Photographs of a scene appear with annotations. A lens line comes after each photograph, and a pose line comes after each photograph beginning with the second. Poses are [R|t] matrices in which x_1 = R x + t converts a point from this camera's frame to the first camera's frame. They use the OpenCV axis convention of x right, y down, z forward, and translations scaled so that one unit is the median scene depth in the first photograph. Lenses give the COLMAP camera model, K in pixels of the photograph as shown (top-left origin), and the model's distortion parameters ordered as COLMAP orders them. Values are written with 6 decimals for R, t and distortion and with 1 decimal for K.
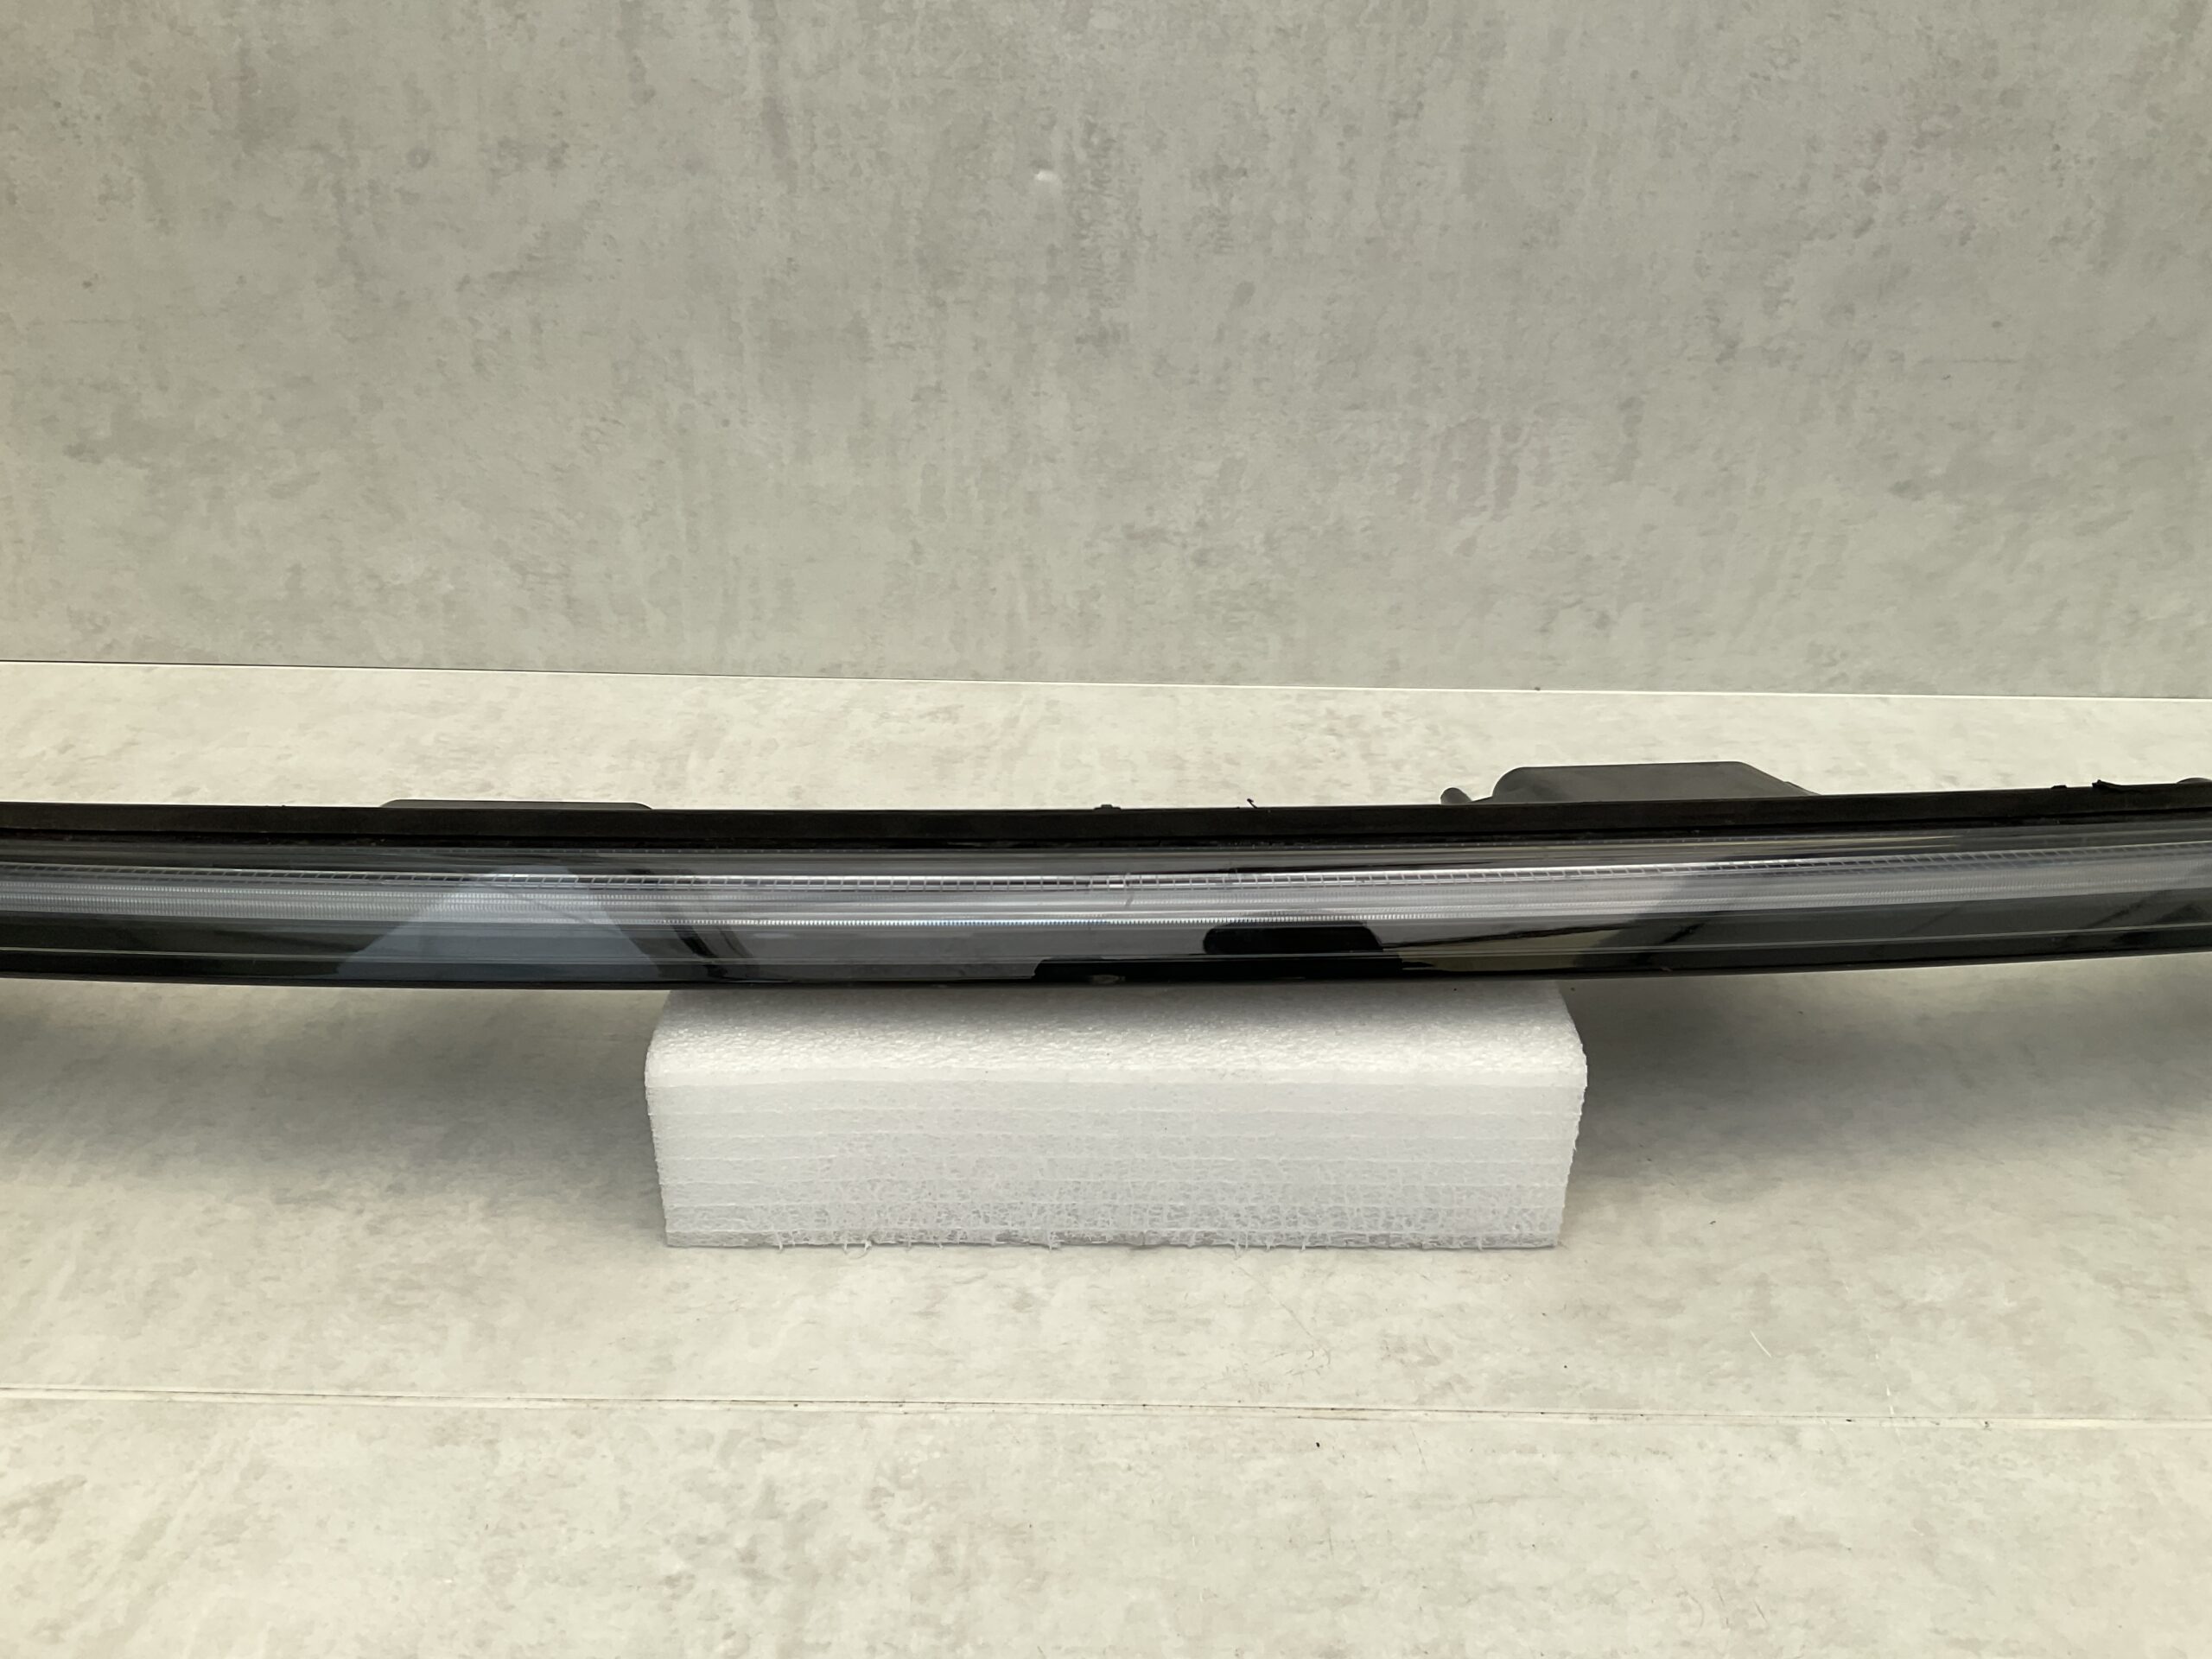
lens RADIAL K [[1837.9, 0, 1102.2], [0, 1837.9, 821.6], [0, 0, 1]] dist [0.071458, -0.149894]
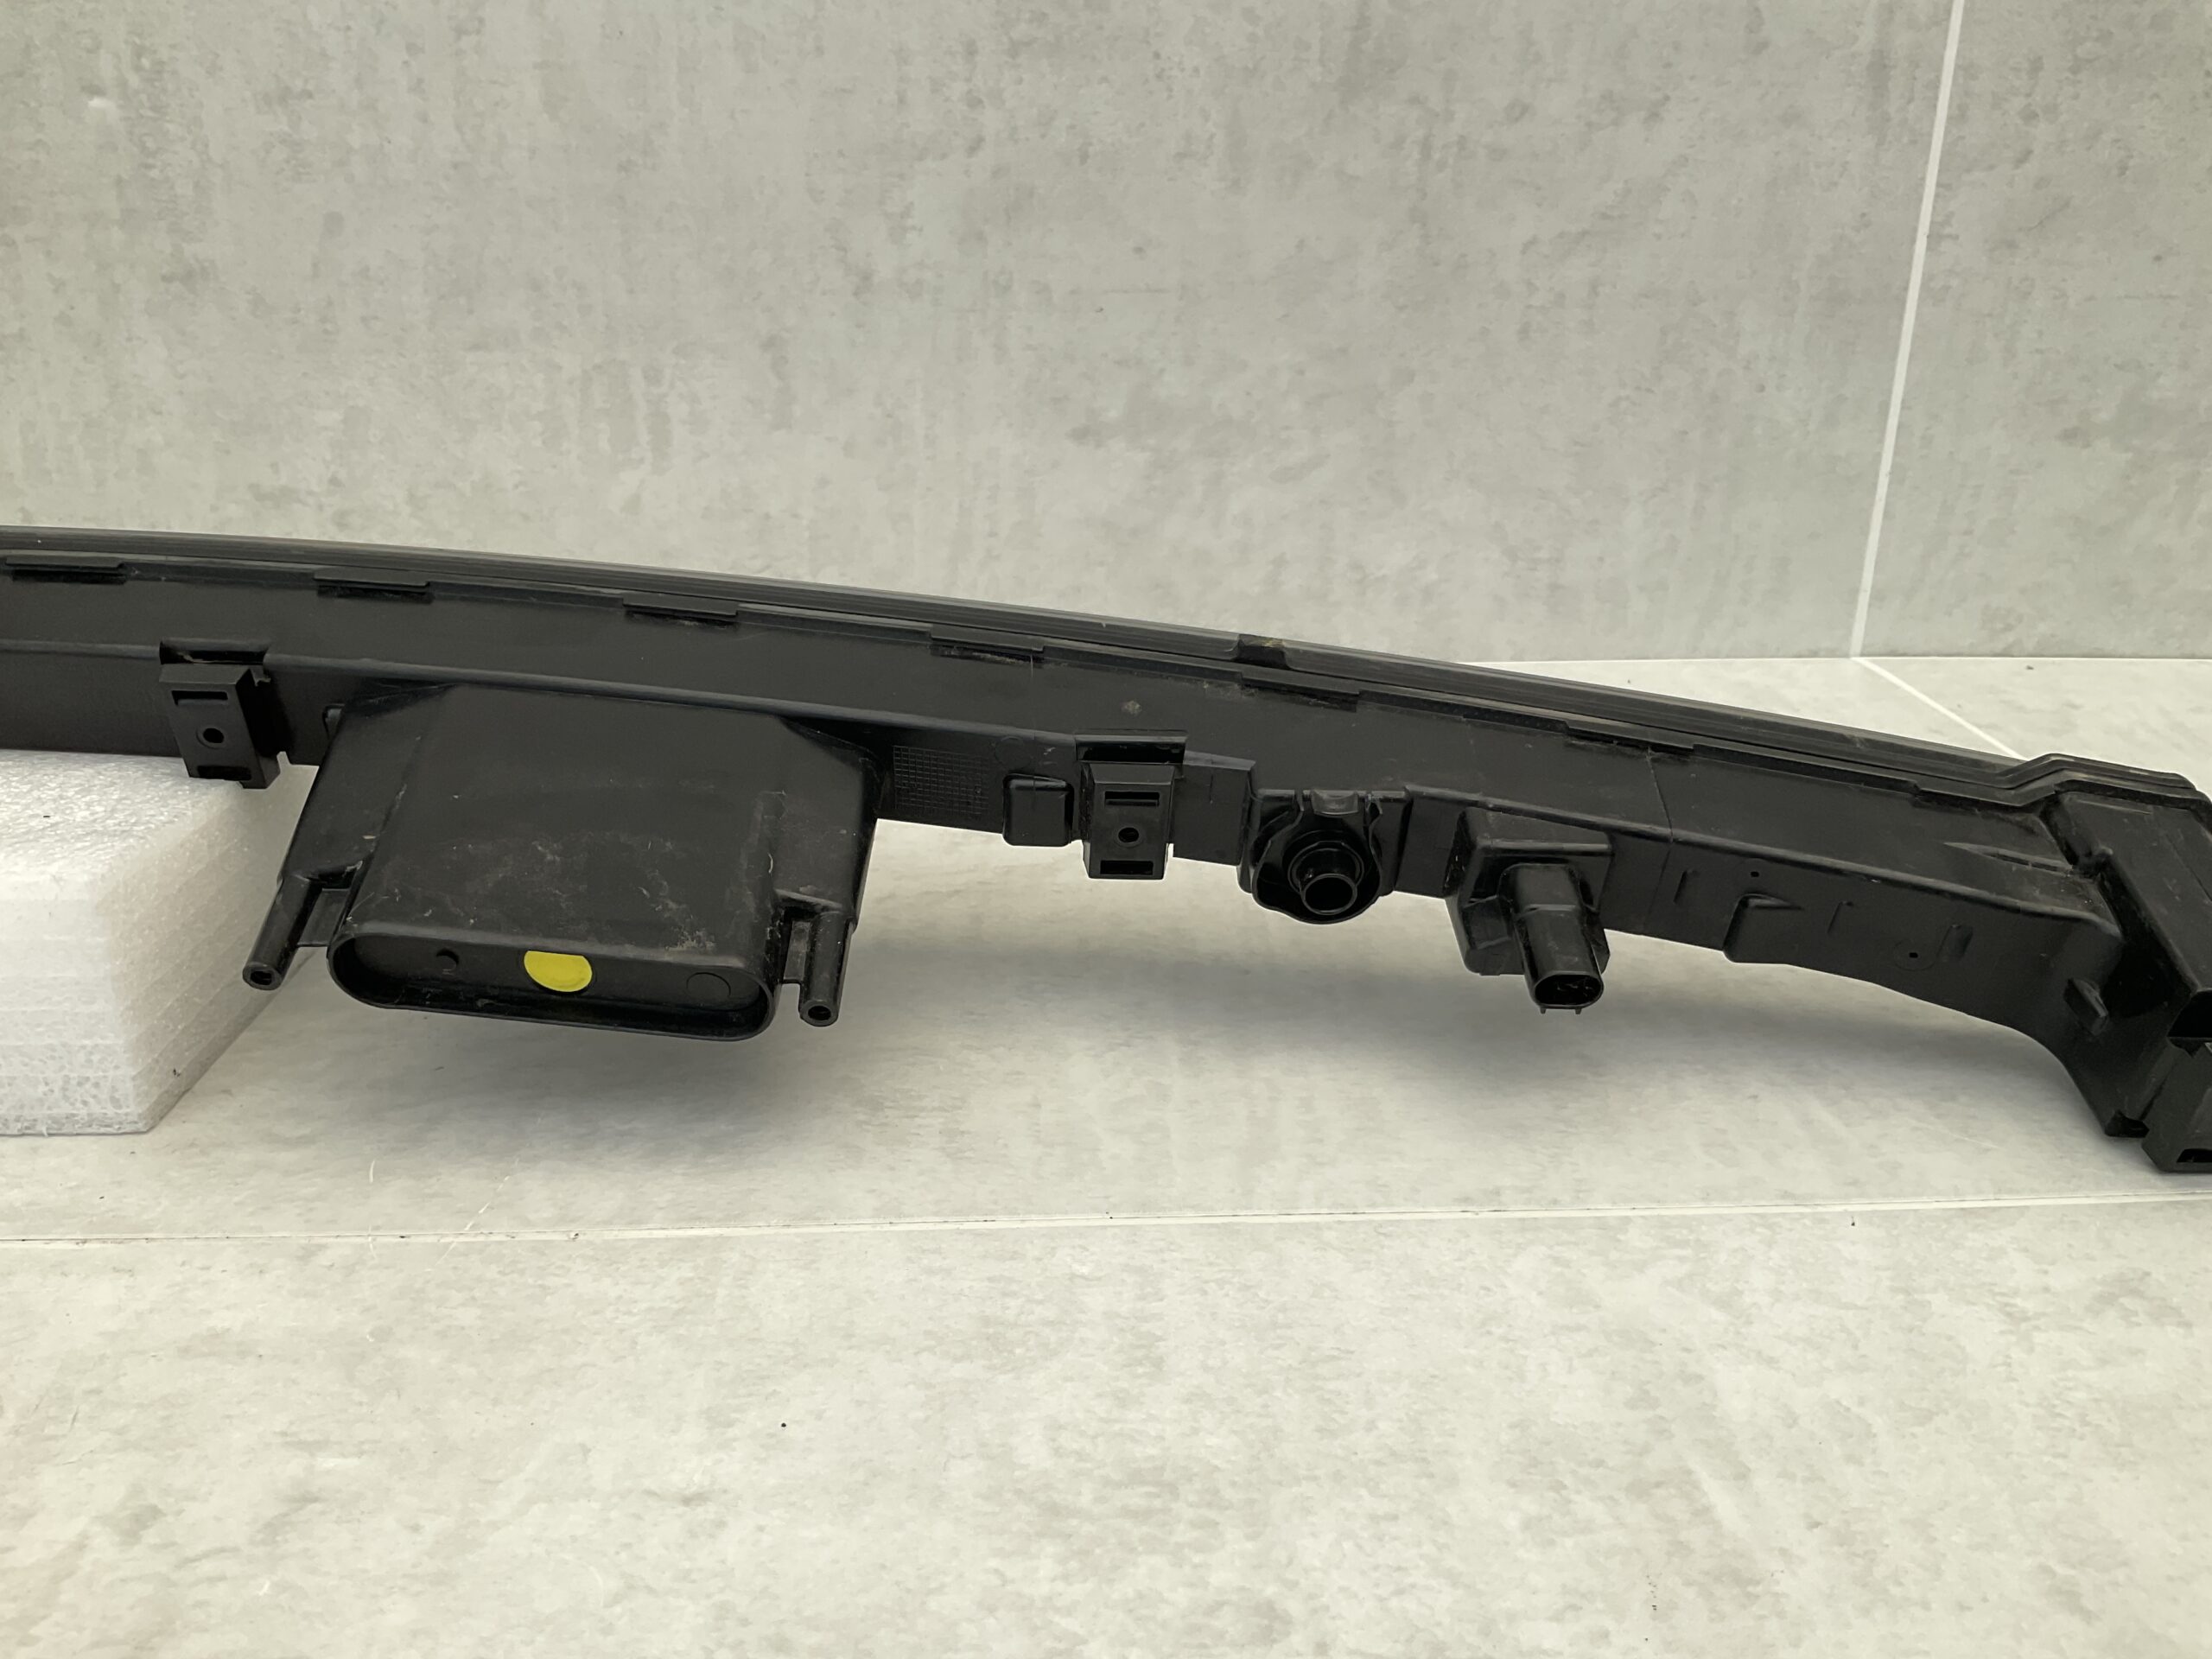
lens RADIAL K [[1837.9, 0, 1102.9], [0, 1837.9, 834.0], [0, 0, 1]] dist [0.071458, -0.149894]
pose [[0.998937, -0.026637, 0.037633, 0.434192], [0.031995, 0.988191, -0.149847, 0.178824], [-0.033197, 0.150892, 0.987993, 0.103950]]
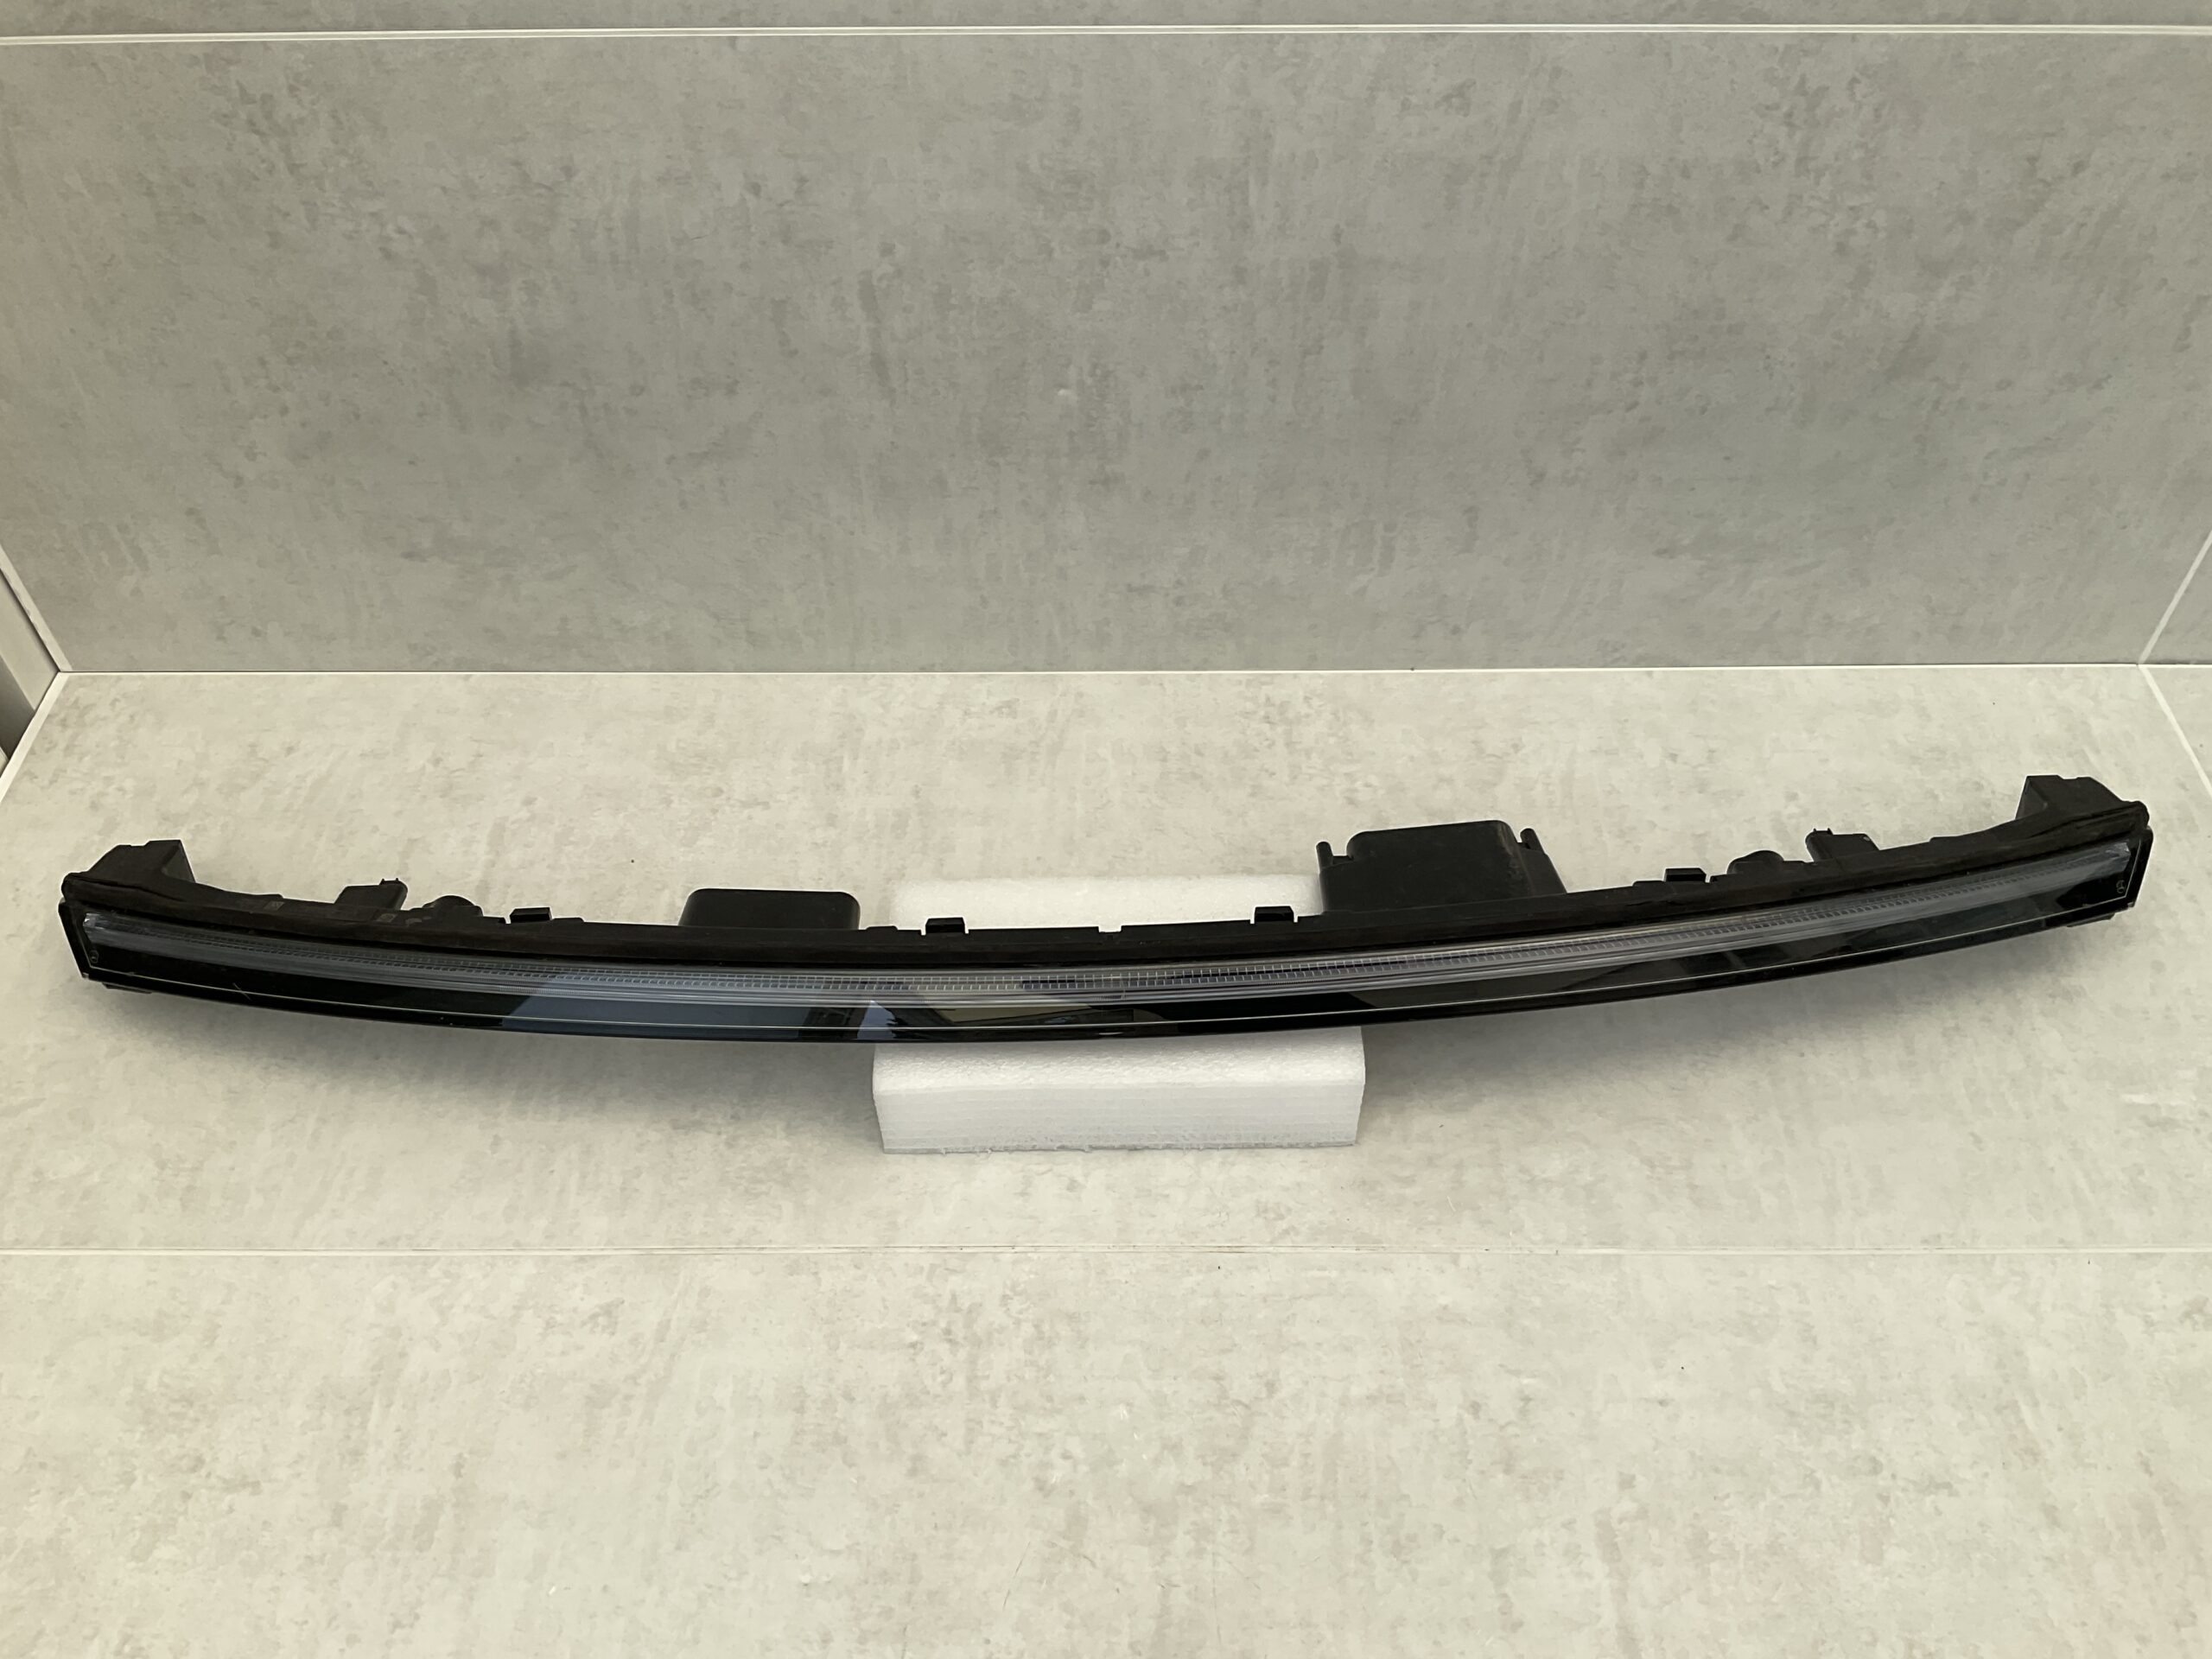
lens RADIAL K [[1837.9, 0, 1101.8], [0, 1837.9, 822.0], [0, 0, 1]] dist [0.071458, -0.149894]
pose [[0.999589, -0.016050, -0.023766, 0.027079], [0.022611, 0.950833, 0.308878, -0.471165], [0.017640, -0.309288, 0.950805, -0.483618]]
